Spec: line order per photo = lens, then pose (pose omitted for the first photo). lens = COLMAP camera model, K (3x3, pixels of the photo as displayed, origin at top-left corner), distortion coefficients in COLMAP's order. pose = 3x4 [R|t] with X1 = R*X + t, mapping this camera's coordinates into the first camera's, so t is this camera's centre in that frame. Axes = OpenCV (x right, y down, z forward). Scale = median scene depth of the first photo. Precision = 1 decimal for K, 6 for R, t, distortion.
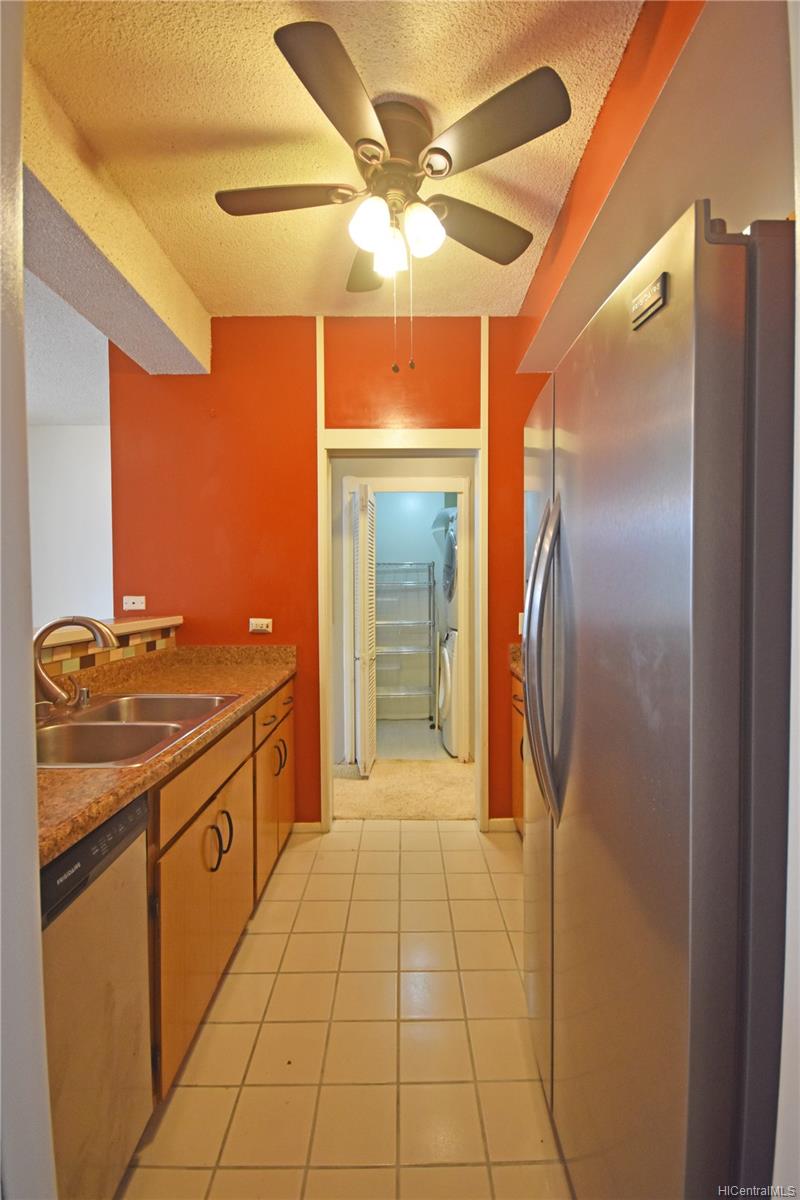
lens RADIAL K [[526.2, 0, 408.1], [0, 526.2, 602.3], [0, 0, 1]] dist [0.002614, -0.005903]
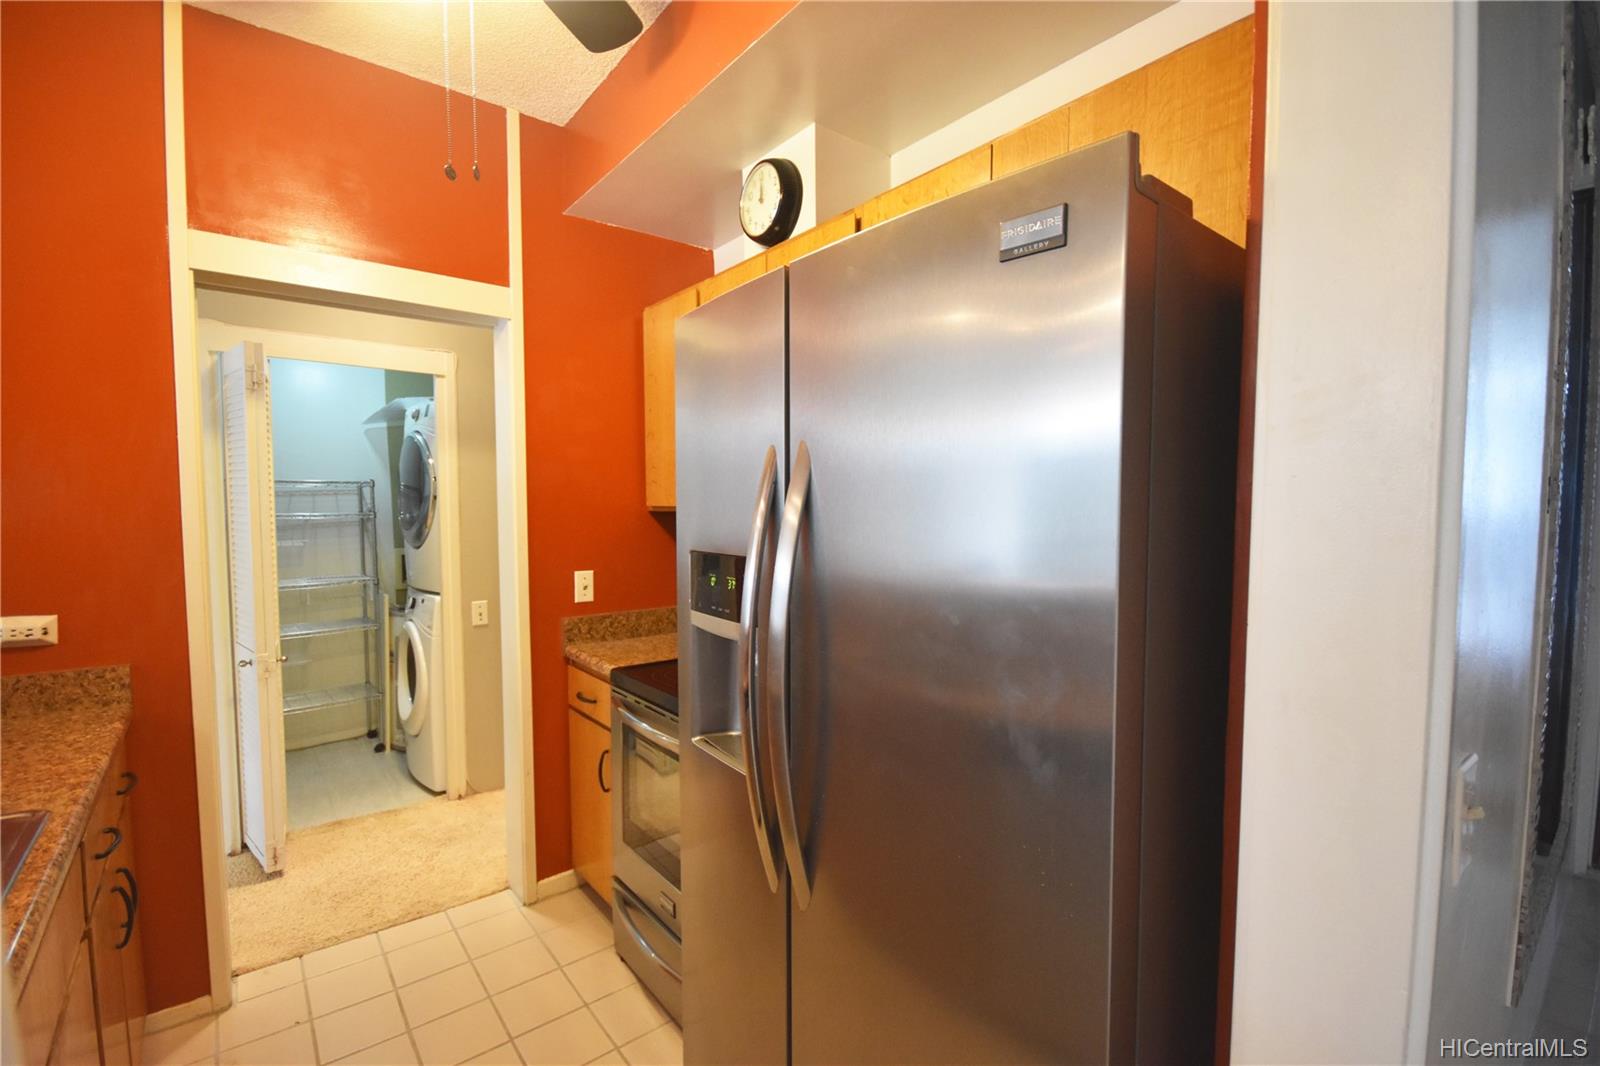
lens RADIAL K [[701.6, 0, 799.2], [0, 701.6, 542.5], [0, 0, 1]] dist [0.002614, -0.005903]
pose [[0.785036, -0.032768, 0.618583, -0.122736], [0.015607, 0.999329, 0.033131, -0.042604], [-0.619254, -0.016355, 0.785021, 0.107854]]
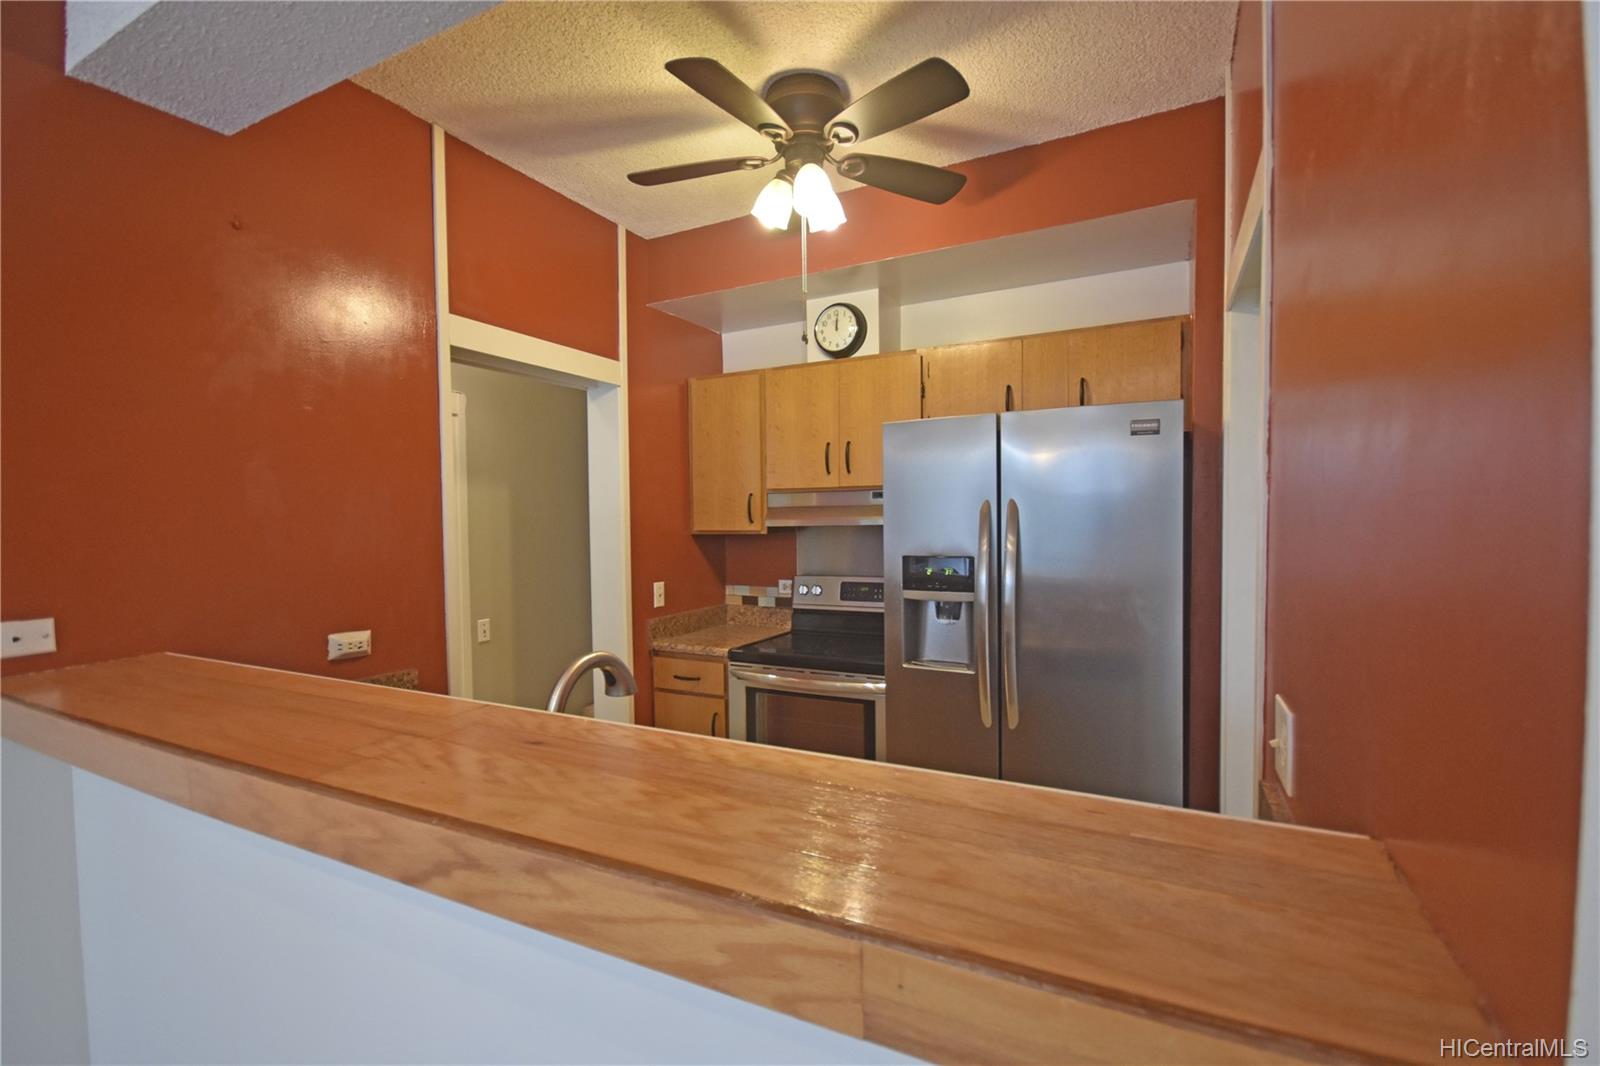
lens RADIAL K [[701.6, 0, 800.2], [0, 701.6, 546.2], [0, 0, 1]] dist [0.002614, -0.005903]
pose [[0.467404, -0.036914, 0.883273, -0.701190], [0.036436, 0.999083, 0.022473, -0.057467], [-0.883293, 0.021679, 0.468321, 0.246592]]
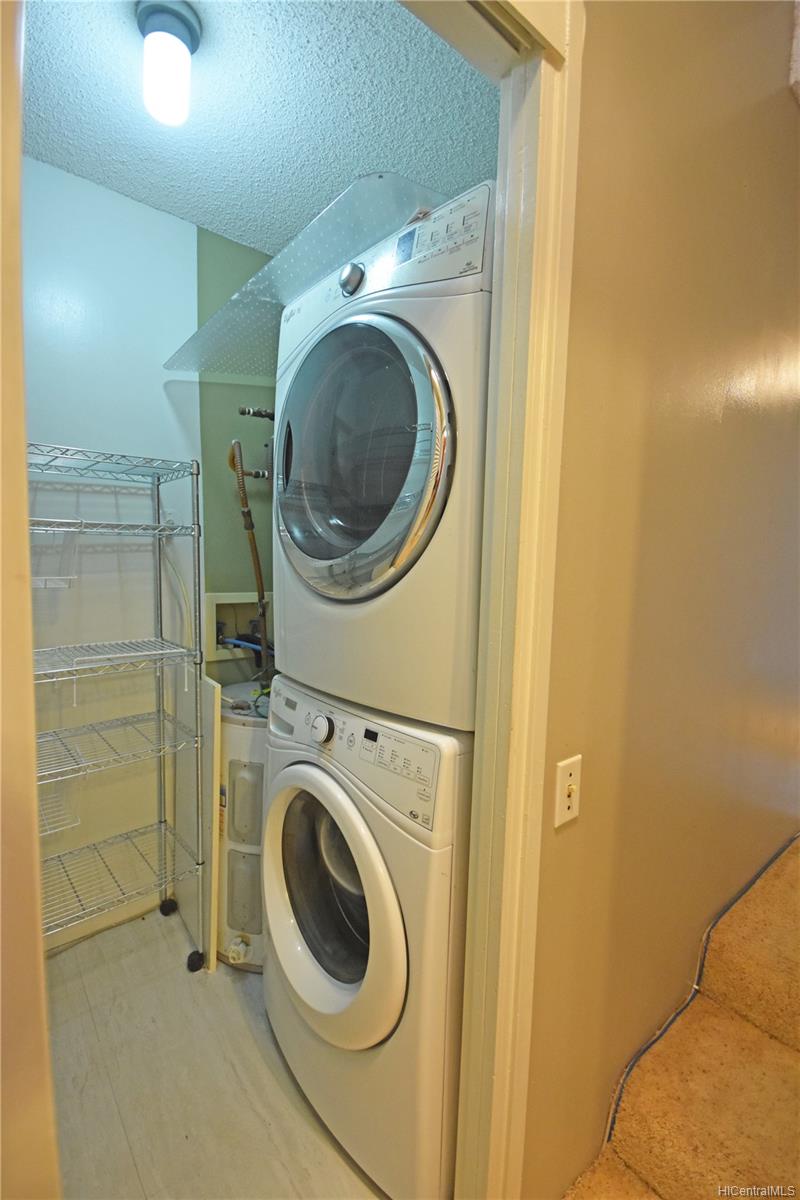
lens RADIAL K [[526.2, 0, 392.4], [0, 526.2, 604.5], [0, 0, 1]] dist [0.002614, -0.005903]
pose [[0.786448, -0.033127, 0.616767, -0.098643], [-0.013590, 0.997391, 0.070900, -0.028965], [-0.617506, -0.064141, 0.783946, 1.222540]]
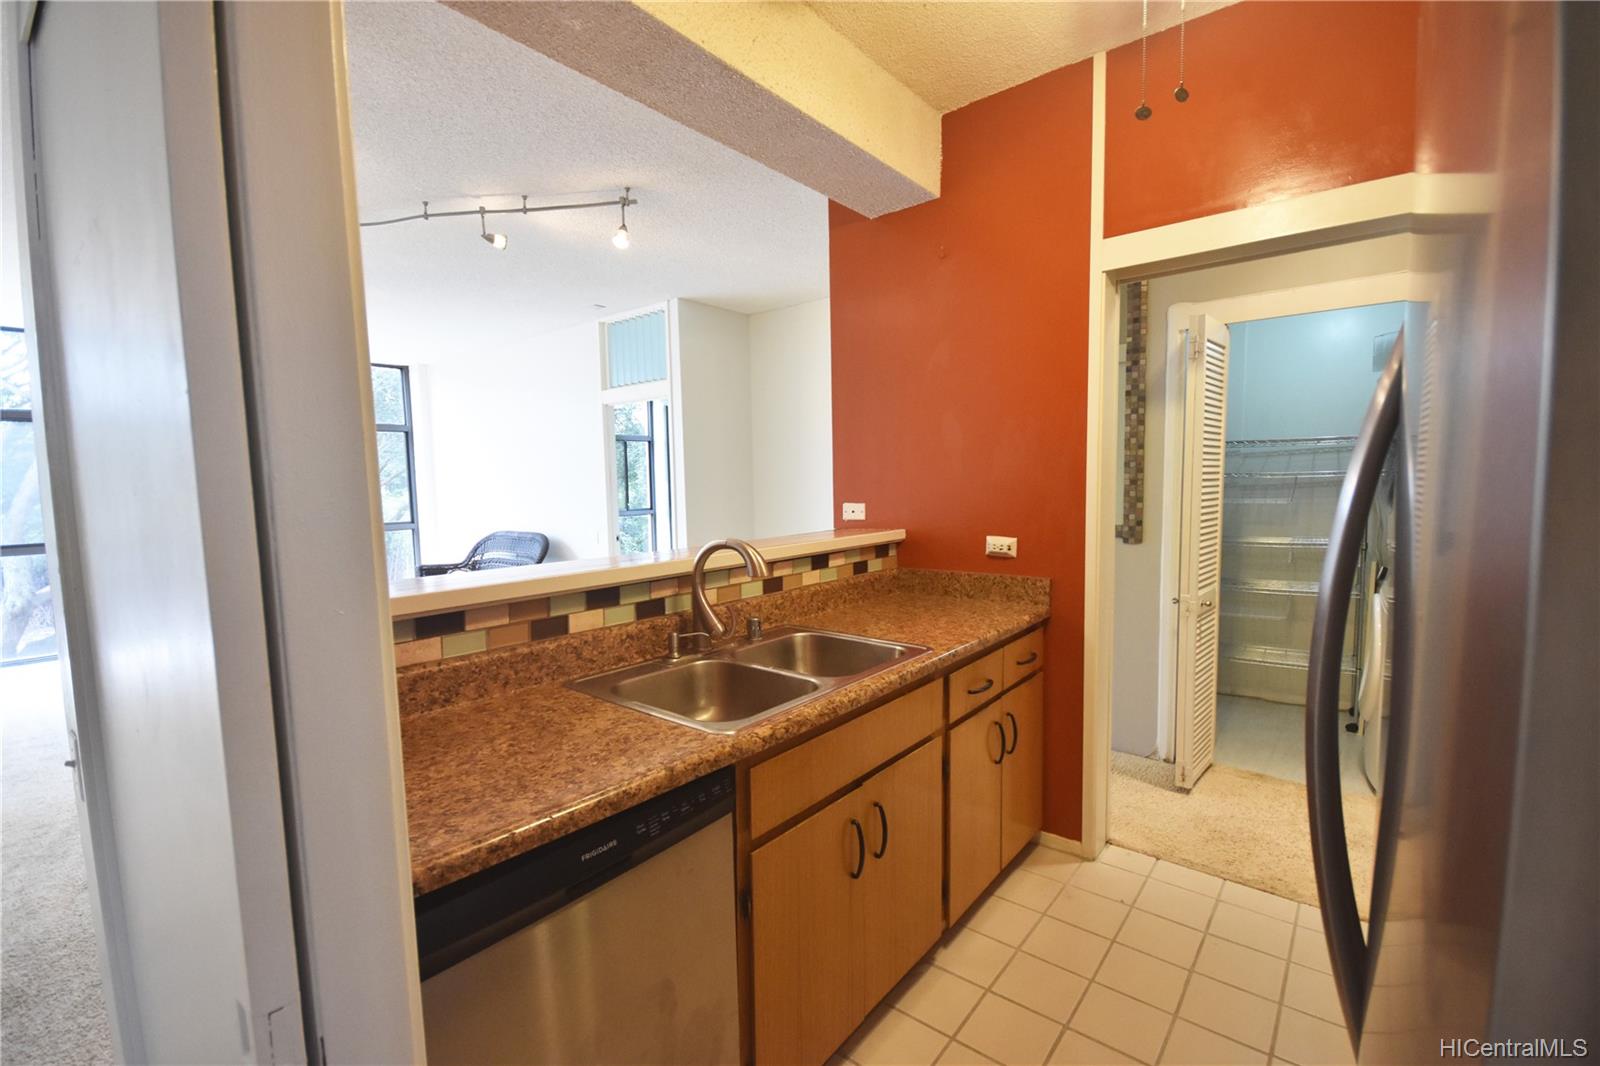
lens RADIAL K [[701.6, 0, 797.7], [0, 701.6, 544.2], [0, 0, 1]] dist [0.002614, -0.005903]
pose [[0.767822, 0.046826, -0.638950, 0.111908], [0.000845, 0.997250, 0.074100, -0.029060], [0.640663, -0.057435, 0.765671, 0.105540]]
